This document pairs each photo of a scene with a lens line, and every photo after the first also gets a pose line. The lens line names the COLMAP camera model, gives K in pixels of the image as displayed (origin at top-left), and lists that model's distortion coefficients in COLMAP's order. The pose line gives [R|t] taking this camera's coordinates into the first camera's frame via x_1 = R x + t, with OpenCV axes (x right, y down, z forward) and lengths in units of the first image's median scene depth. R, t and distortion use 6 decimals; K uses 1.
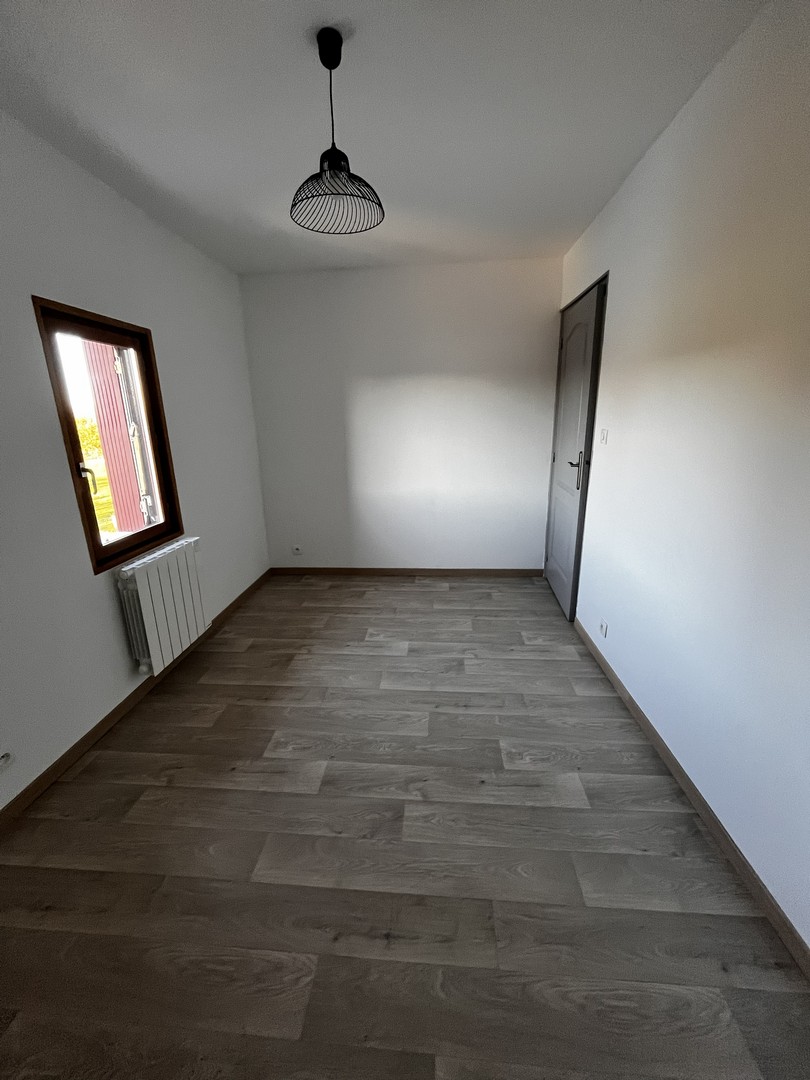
lens RADIAL K [[433.5, 0, 399.5], [0, 433.5, 536.7], [0, 0, 1]] dist [-0.010725, 0.001863]
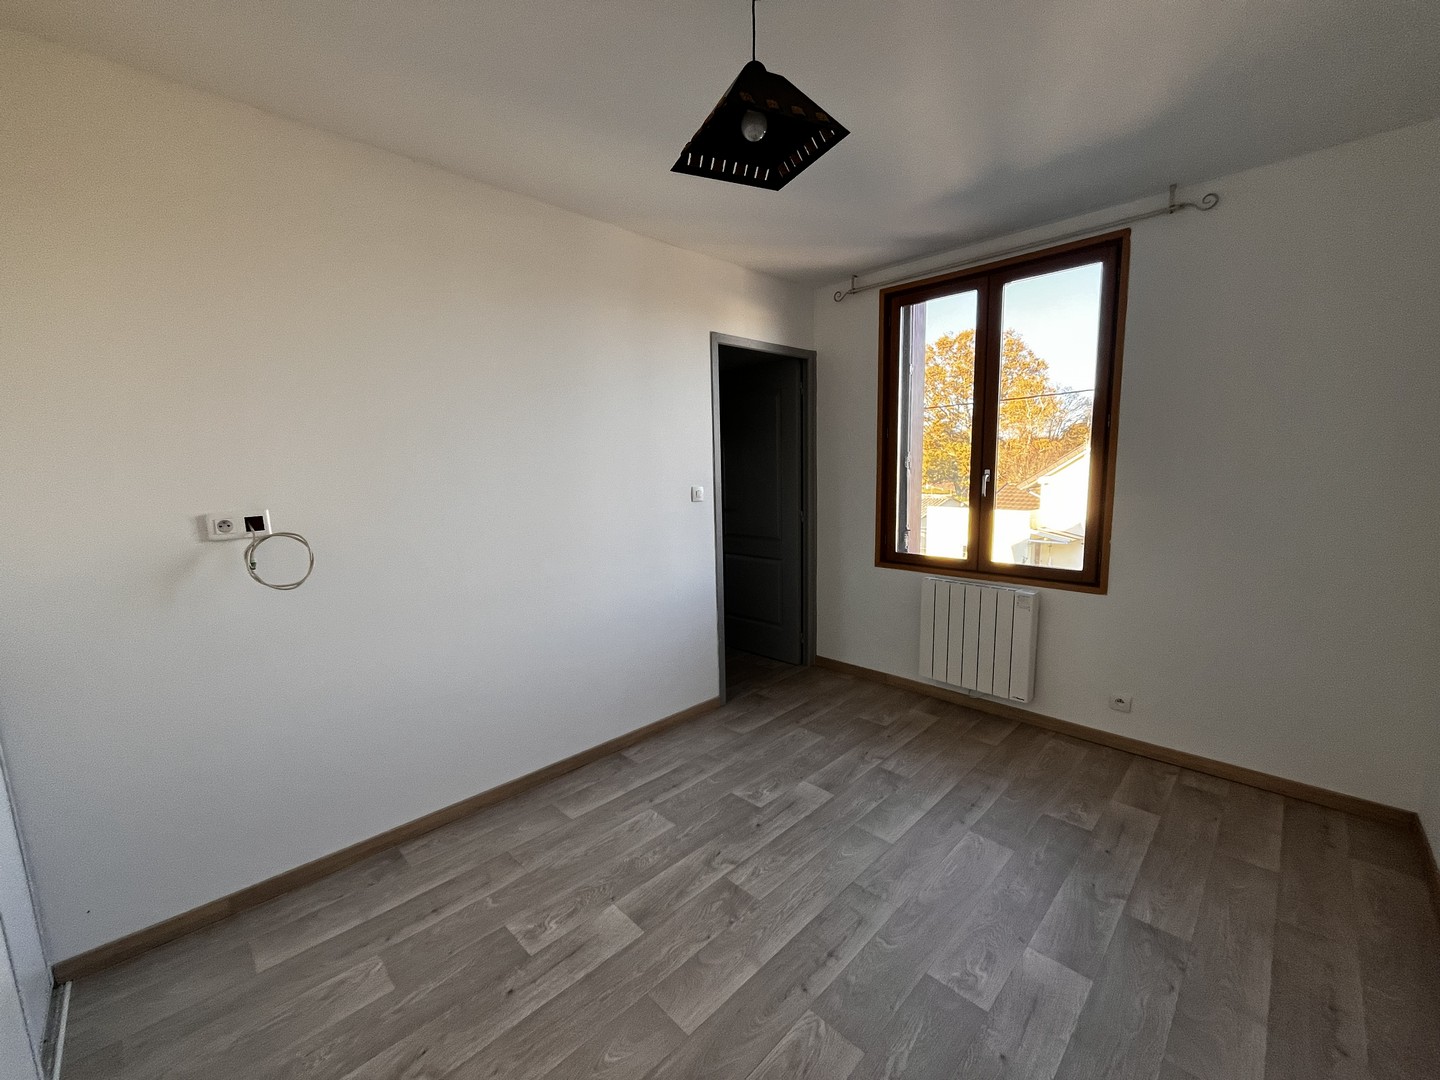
lens RADIAL K [[578.0, 0, 710.7], [0, 578.0, 544.4], [0, 0, 1]] dist [-0.010725, 0.001863]
pose [[0.653409, -0.092663, 0.751312, -0.262657], [0.214598, 0.974439, -0.066451, -0.000868], [-0.725951, 0.204650, 0.656593, 0.021950]]
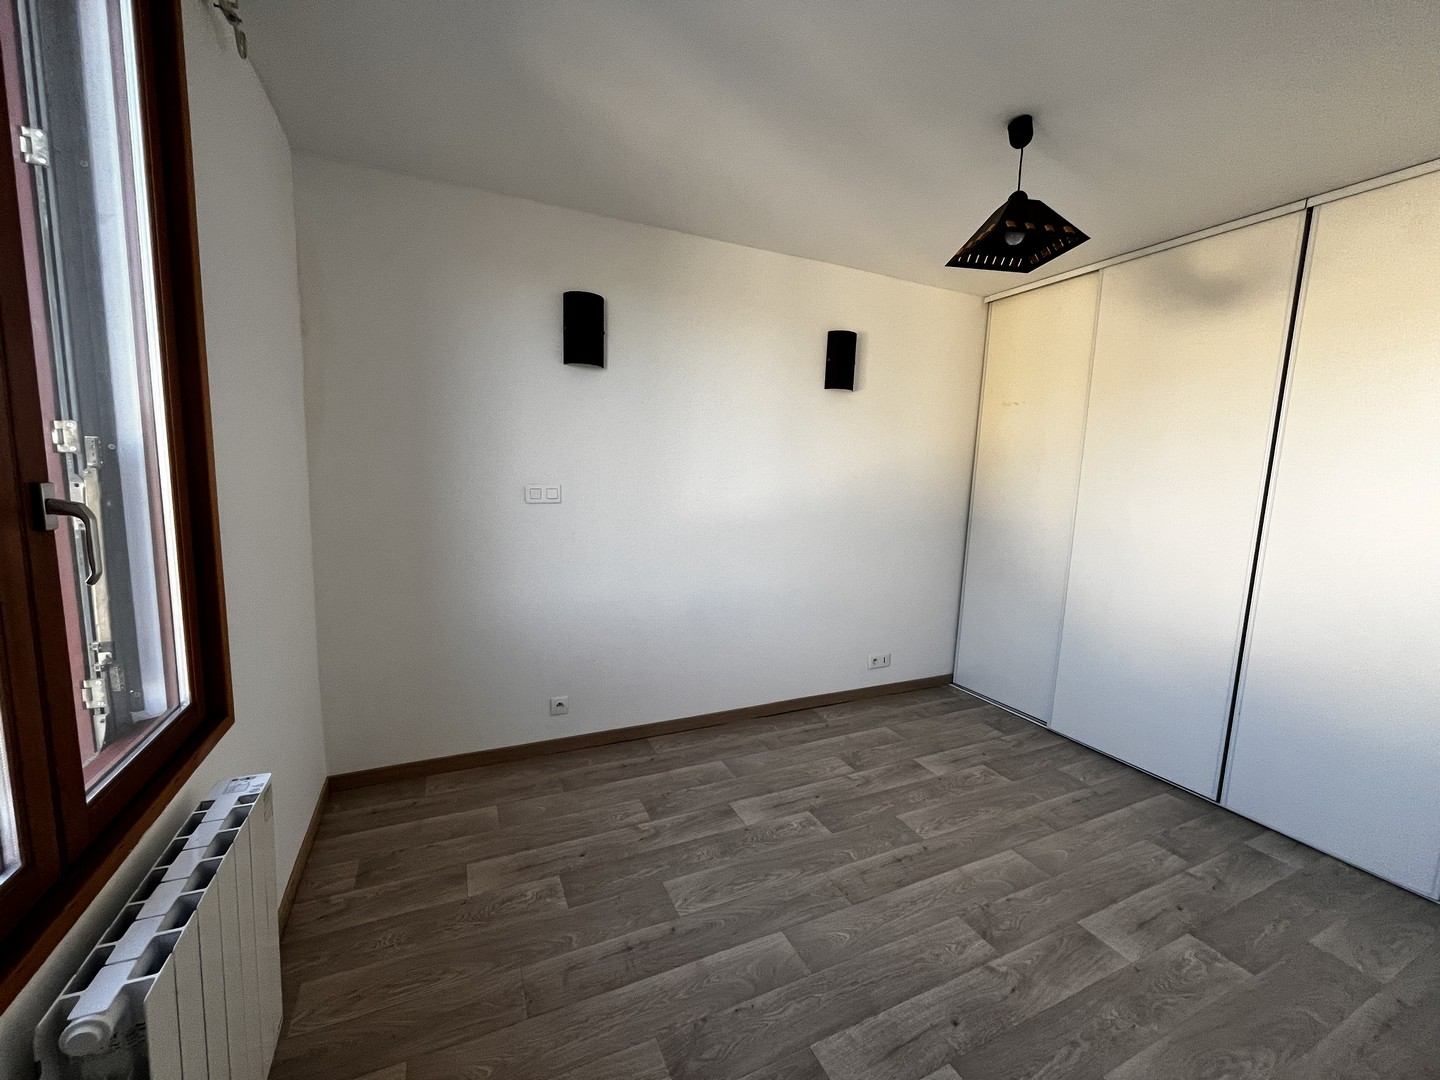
lens RADIAL K [[578.0, 0, 716.3], [0, 578.0, 540.7], [0, 0, 1]] dist [-0.010725, 0.001863]
pose [[-0.866164, 0.059723, -0.496178, 0.285700], [-0.145093, 0.920019, 0.364024, -0.118207], [0.478234, 0.387297, -0.788222, 0.392197]]
